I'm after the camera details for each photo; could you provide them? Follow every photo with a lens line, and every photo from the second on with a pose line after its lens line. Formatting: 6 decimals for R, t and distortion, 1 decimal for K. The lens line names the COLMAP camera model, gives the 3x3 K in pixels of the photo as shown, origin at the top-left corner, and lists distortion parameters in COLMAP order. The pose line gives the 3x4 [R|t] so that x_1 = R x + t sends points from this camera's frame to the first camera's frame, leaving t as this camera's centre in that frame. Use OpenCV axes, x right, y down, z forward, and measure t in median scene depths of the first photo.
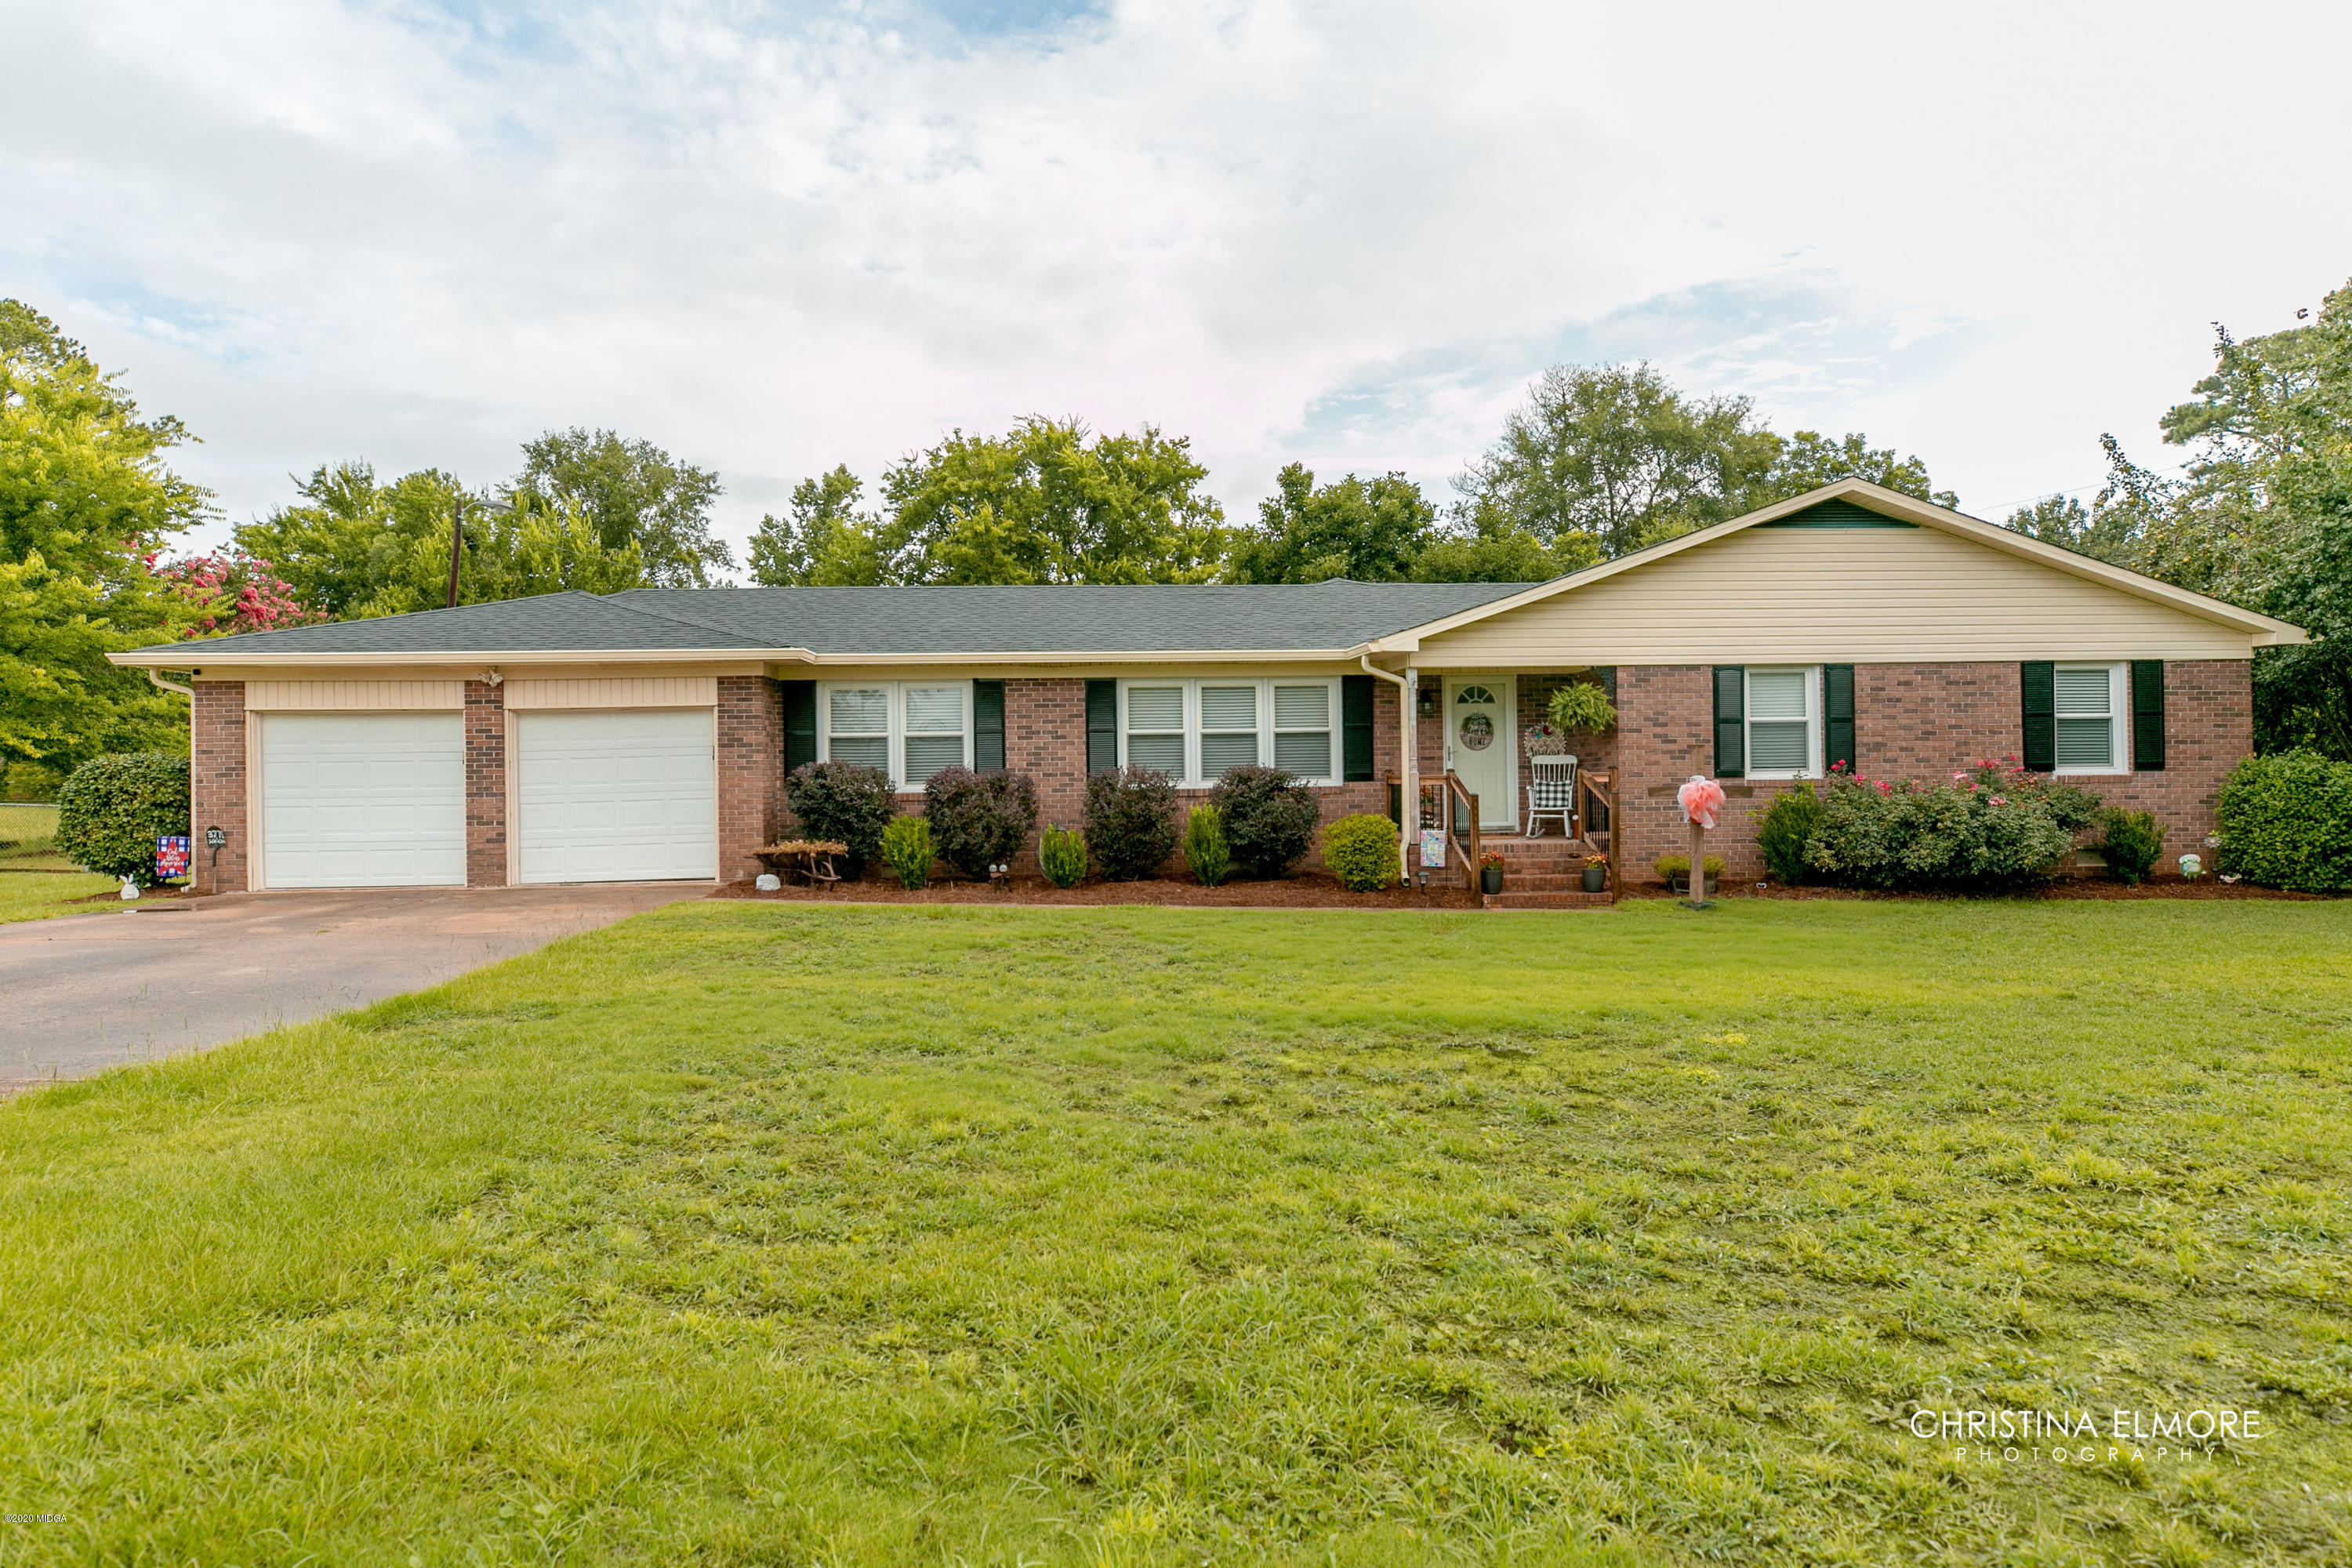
lens RADIAL K [[1355.5, 0, 1175.9], [0, 1355.5, 731.2], [0, 0, 1]] dist [0.007586, 0.000497]
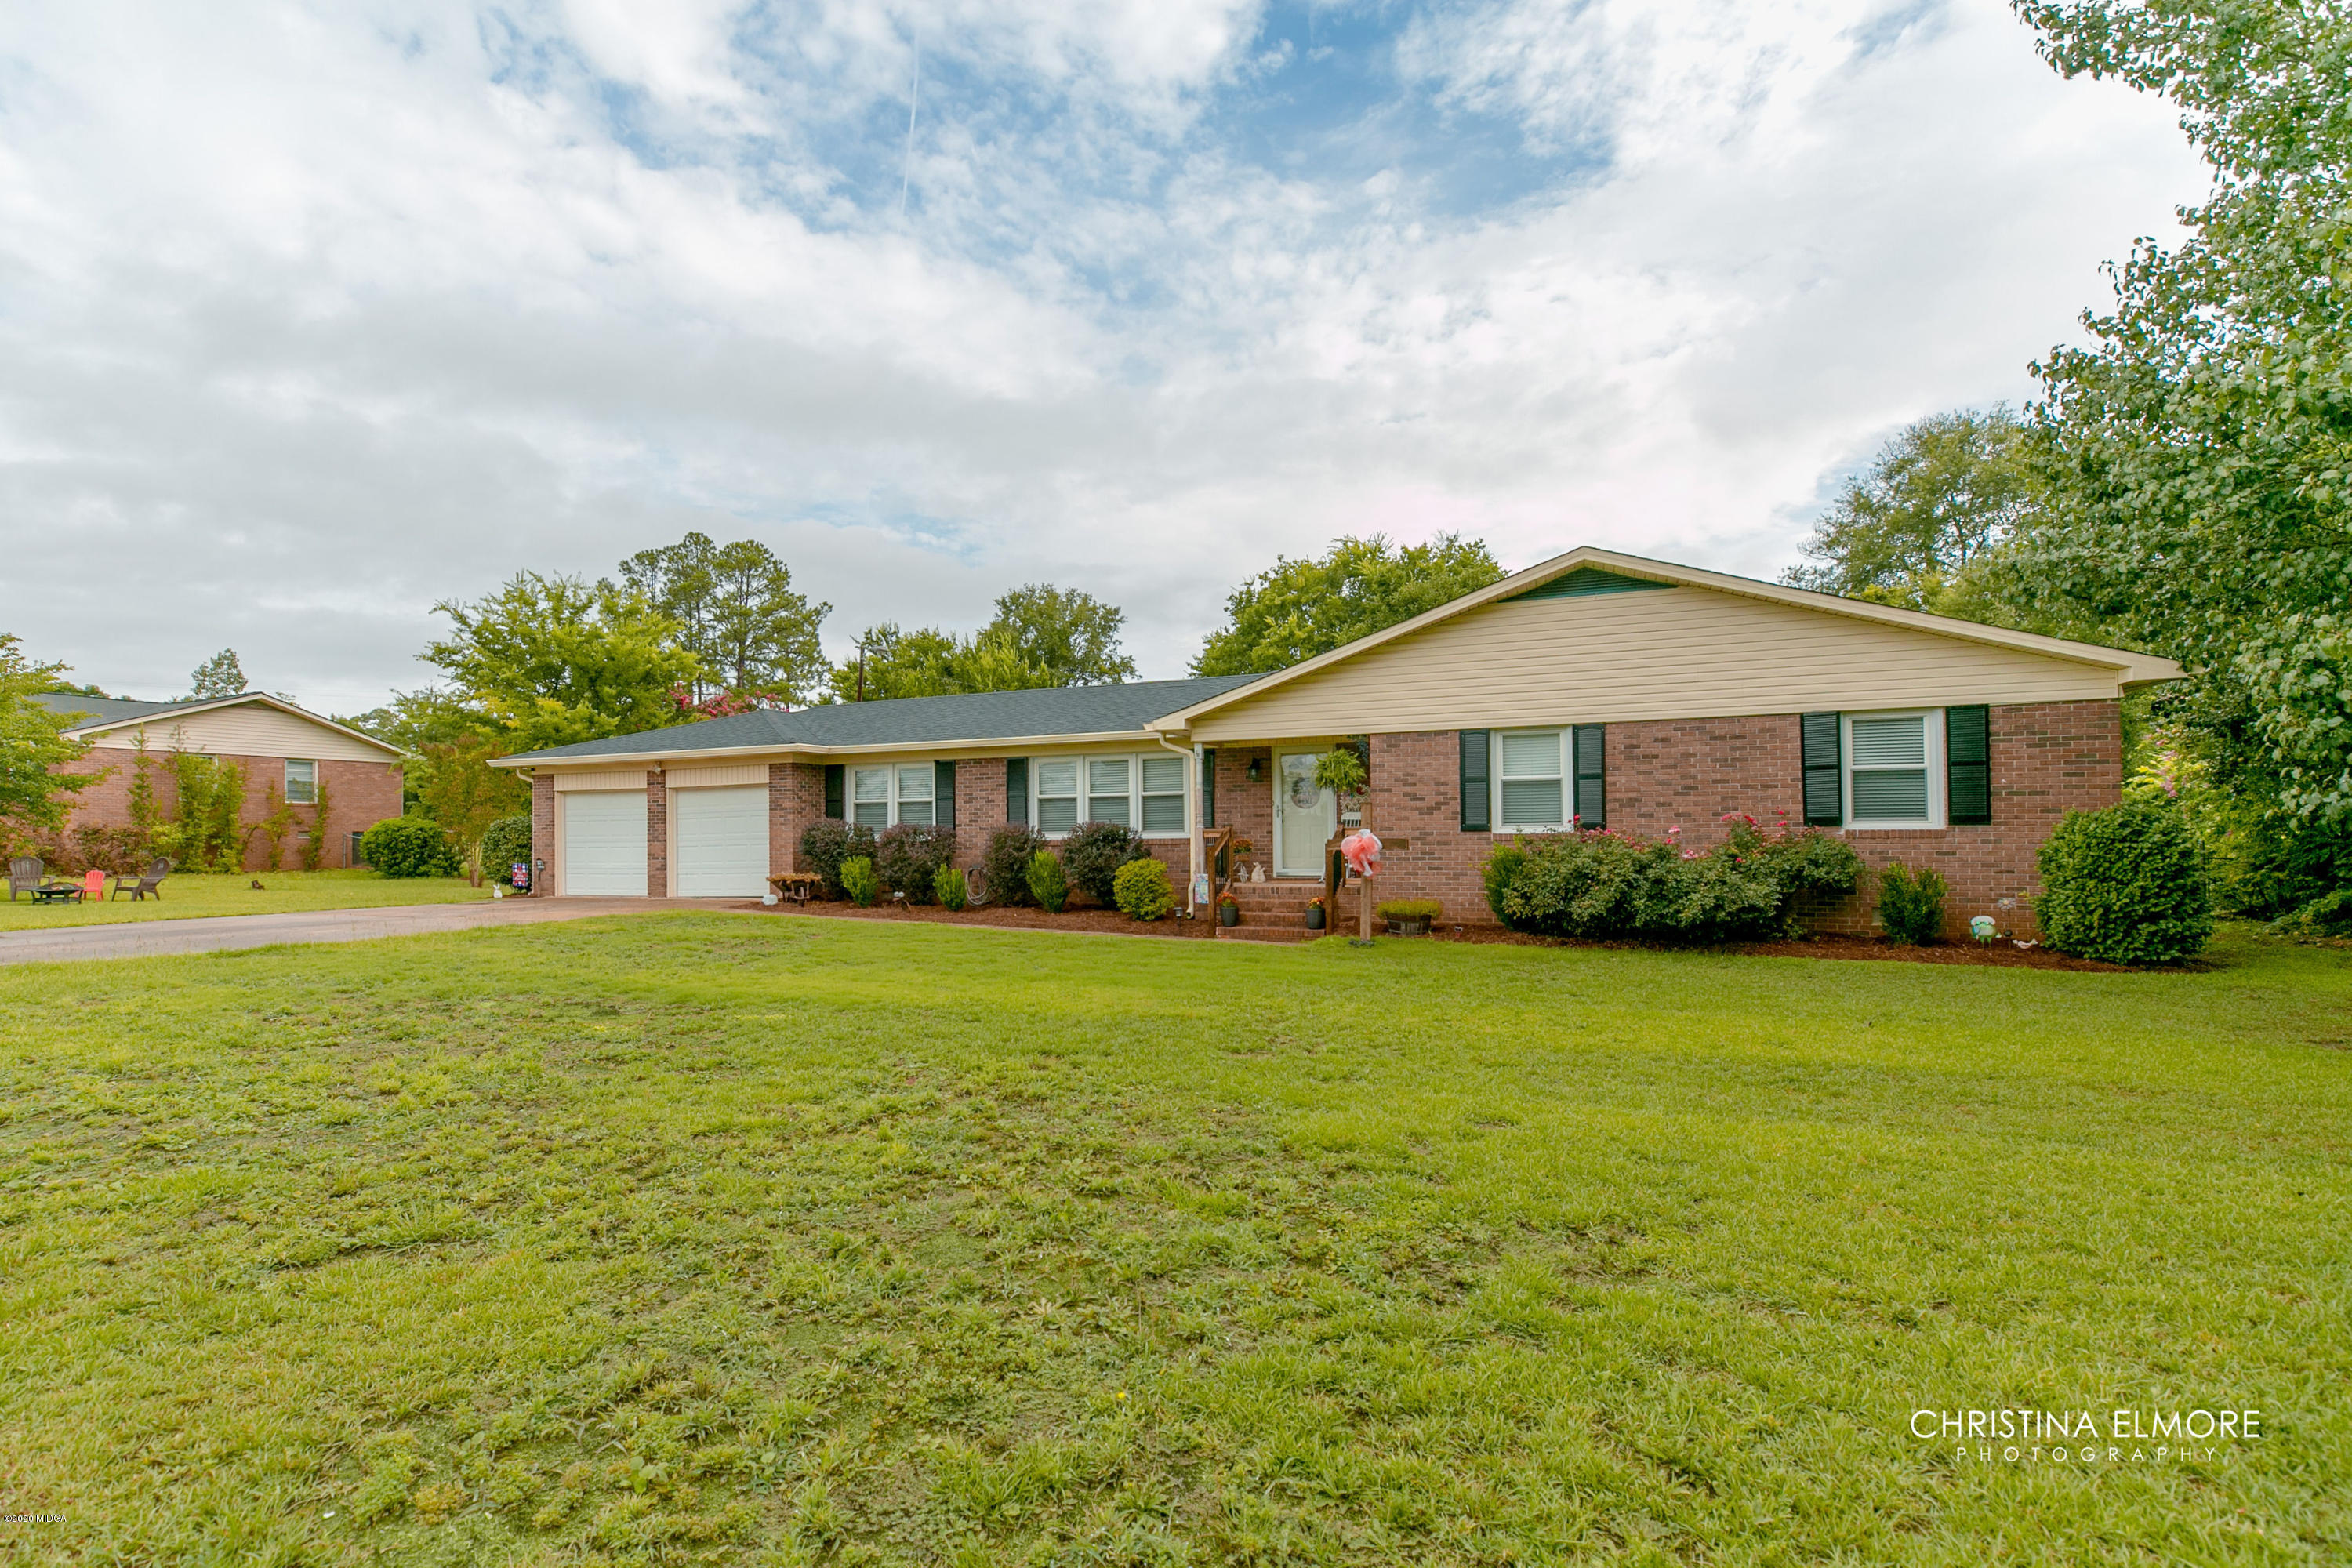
lens RADIAL K [[1111.0, 0, 1173.9], [0, 1111.0, 797.0], [0, 0, 1]] dist [-0.001345, -0.000184]
pose [[0.892091, -0.012358, -0.451686, 0.581139], [0.013494, 0.999909, -0.000706, 0.003437], [0.451653, -0.005465, 0.892177, 0.083778]]
